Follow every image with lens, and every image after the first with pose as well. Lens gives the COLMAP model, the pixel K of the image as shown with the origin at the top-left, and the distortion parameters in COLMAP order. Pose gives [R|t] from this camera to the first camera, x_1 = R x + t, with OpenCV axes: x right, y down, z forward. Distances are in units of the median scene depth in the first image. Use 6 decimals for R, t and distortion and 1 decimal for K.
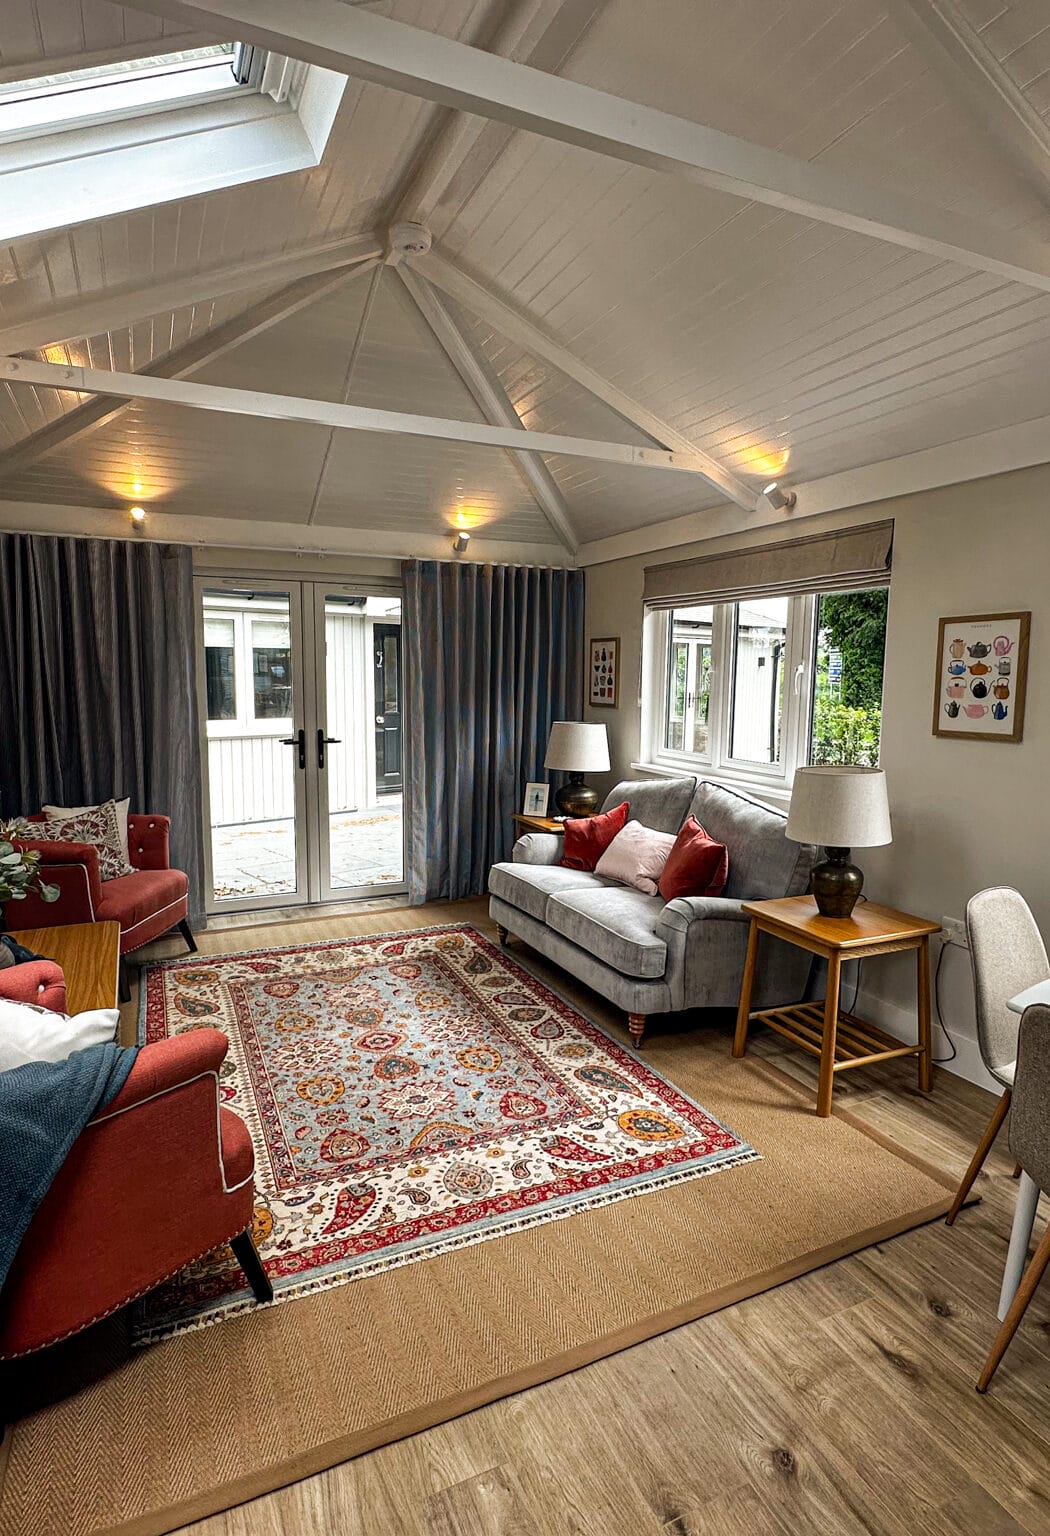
lens RADIAL K [[814.9, 0, 524.0], [0, 814.9, 771.4], [0, 0, 1]] dist [-0.002175, -0.000104]
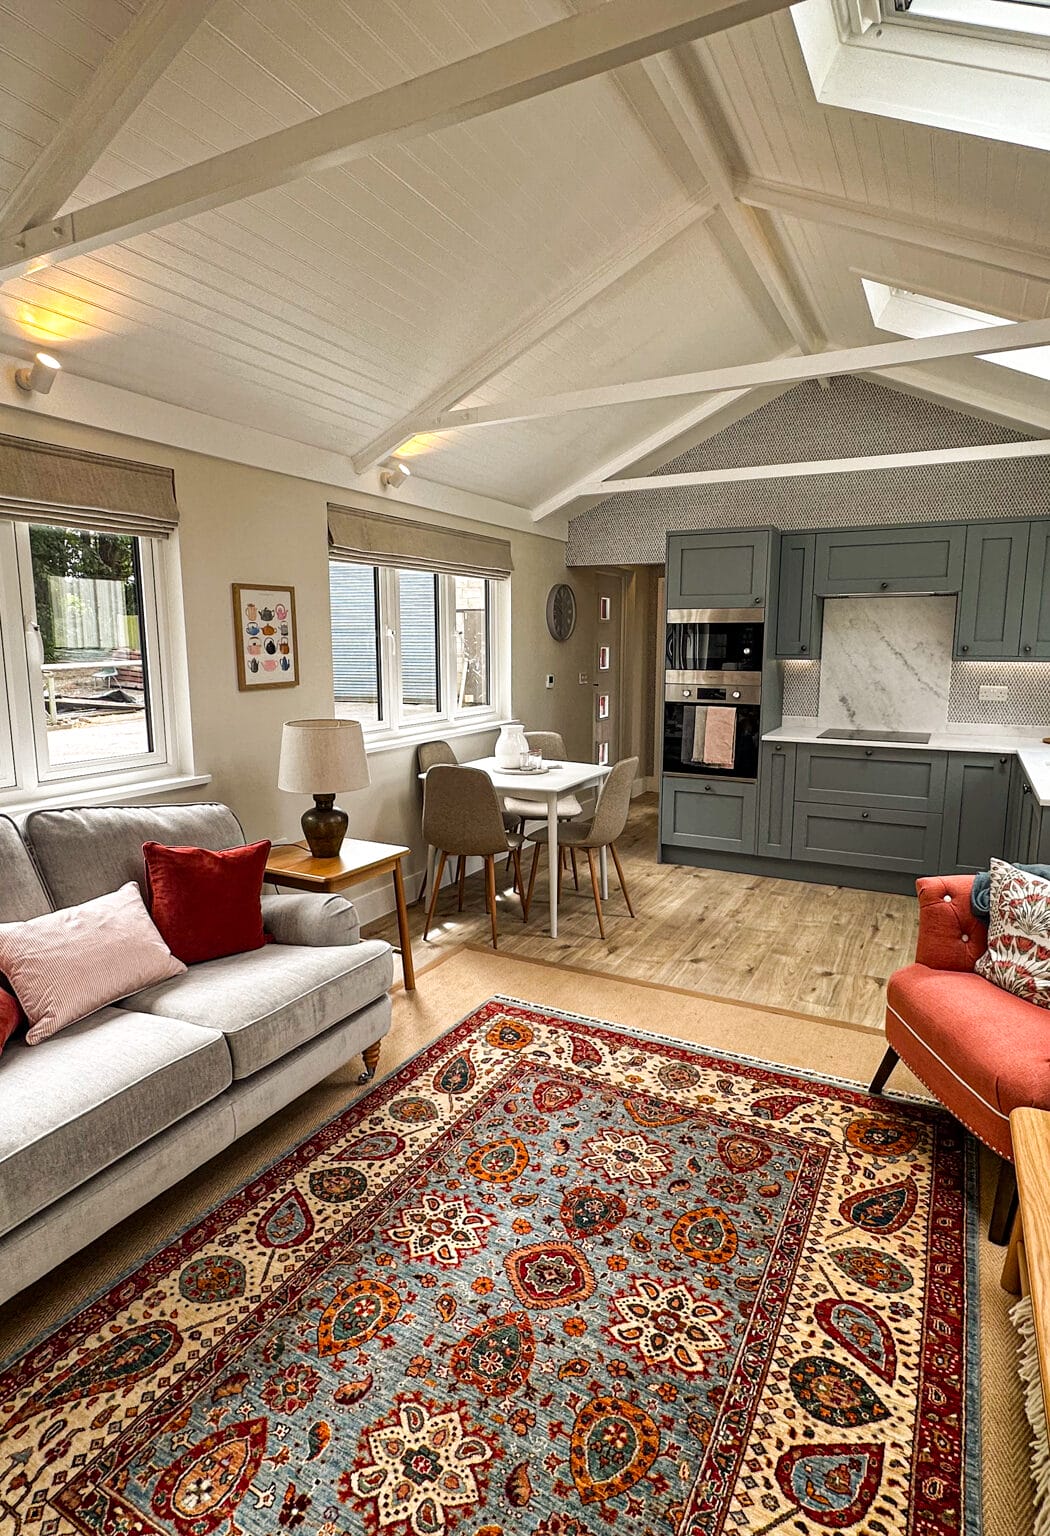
lens RADIAL K [[814.9, 0, 526.0], [0, 814.9, 770.8], [0, 0, 1]] dist [-0.002175, -0.000104]
pose [[-0.604333, -0.135825, 0.785069, -0.616767], [0.092225, 0.966812, 0.238261, -0.167736], [-0.791376, 0.216392, -0.571750, 1.360385]]
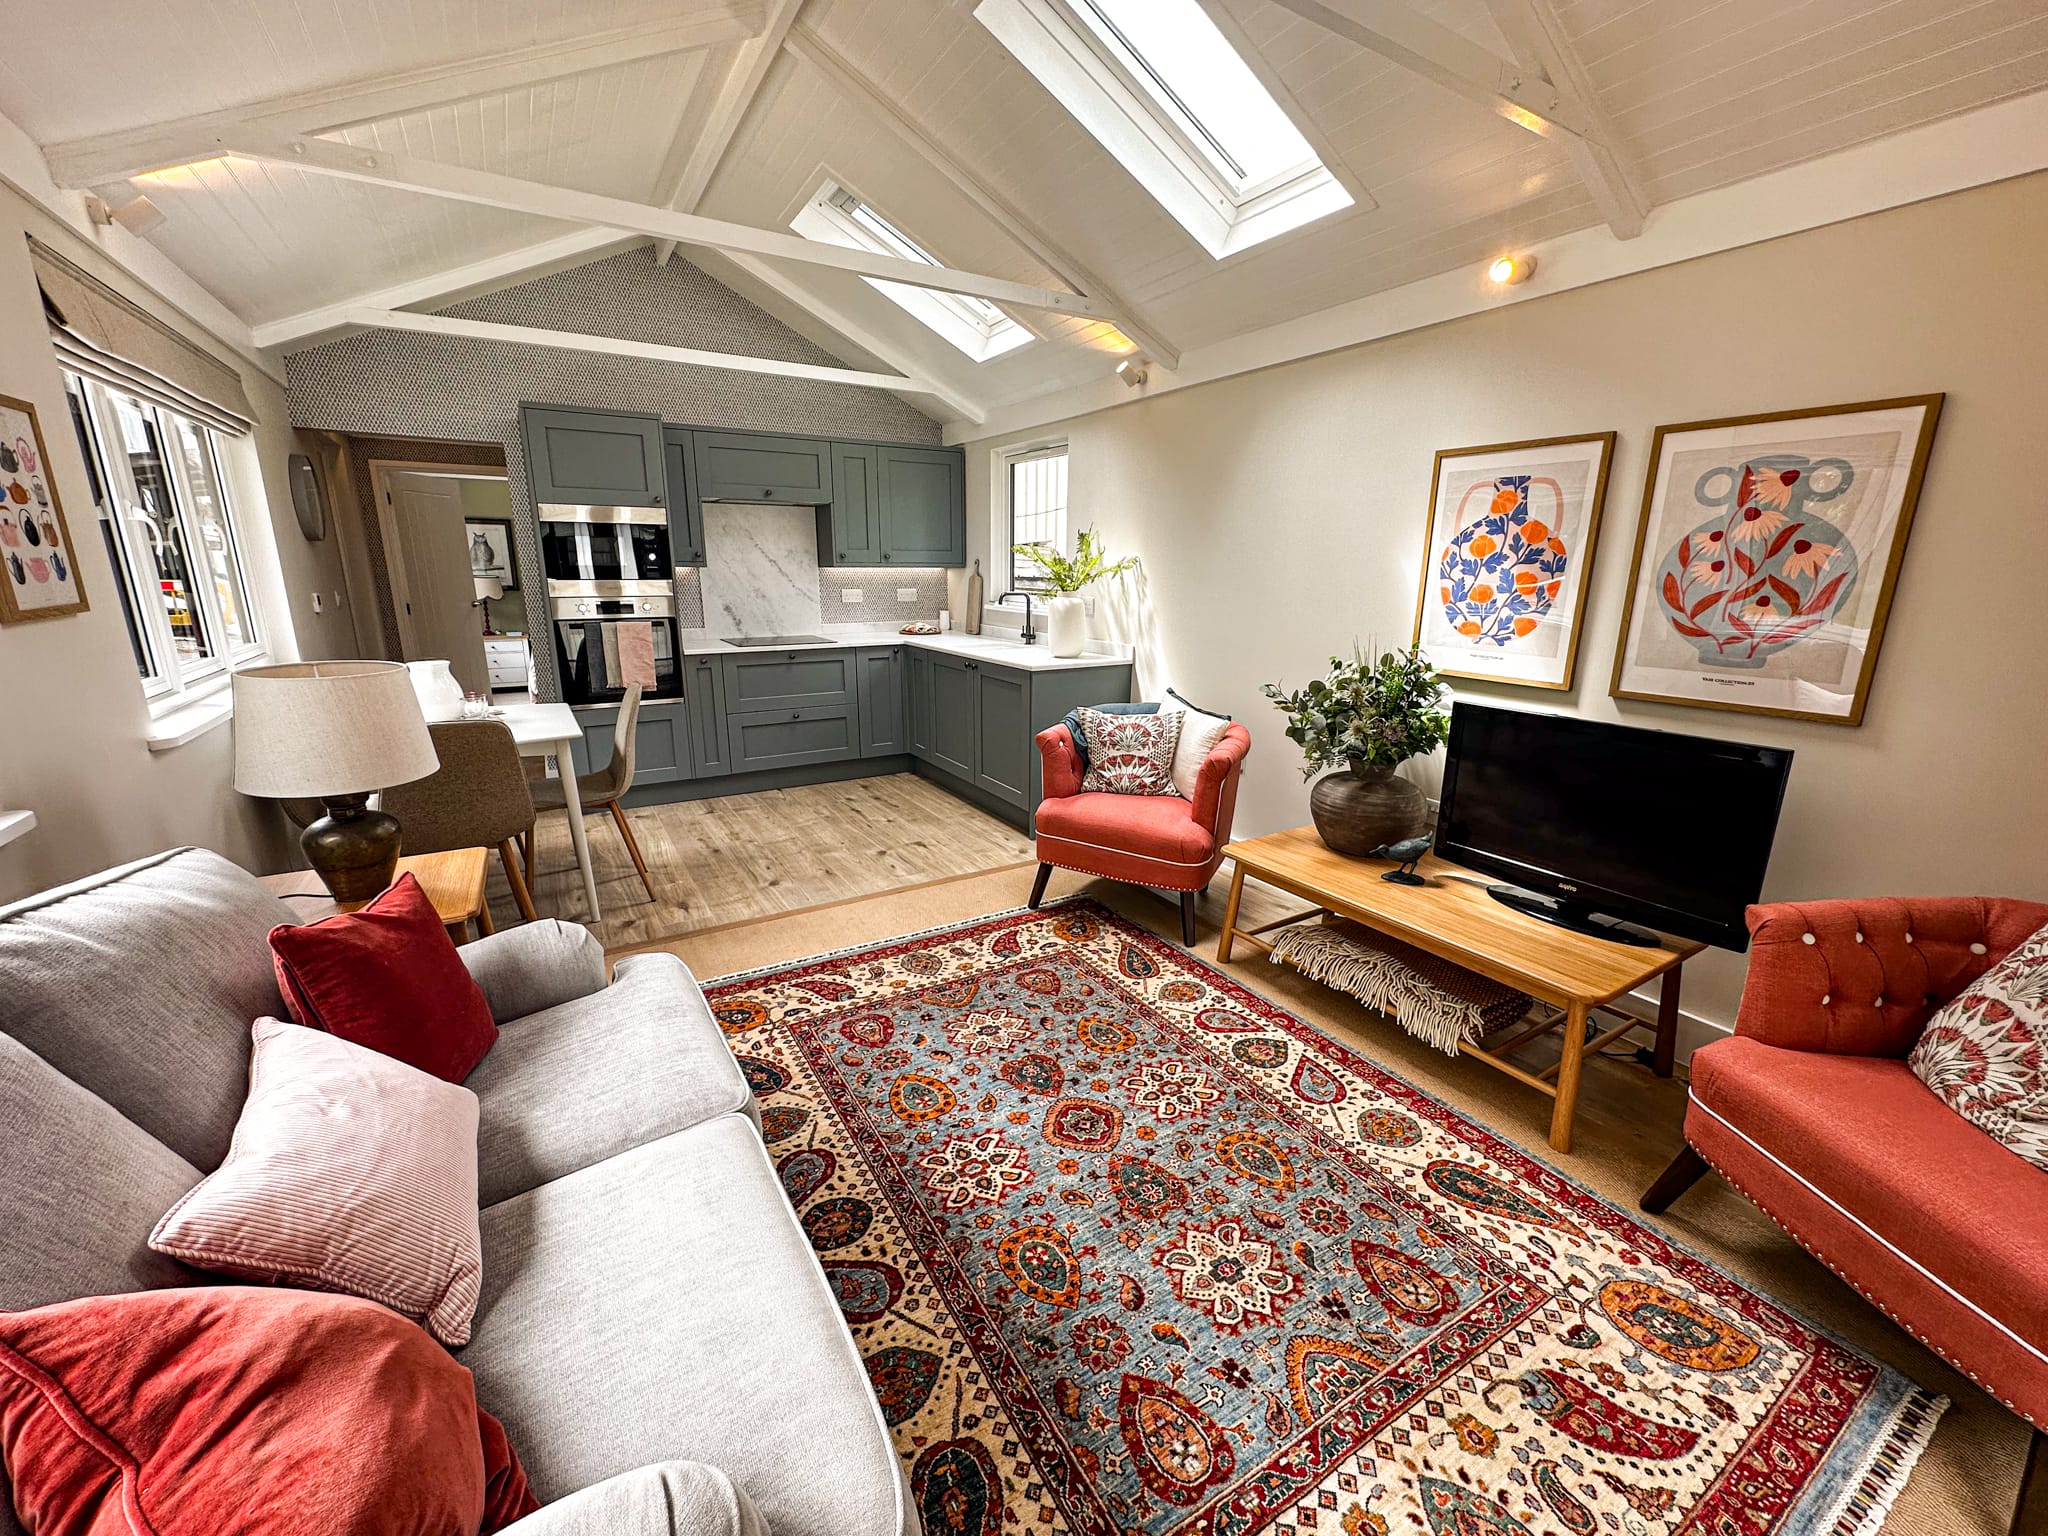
lens RADIAL K [[814.2, 0, 1026.8], [0, 814.2, 768.4], [0, 0, 1]] dist [-0.000607, -0.000089]
pose [[-0.993239, 0.012035, -0.115460, -0.068518], [-0.030669, 0.932067, 0.360986, -0.164066], [0.111961, 0.362086, -0.925396, 1.587393]]
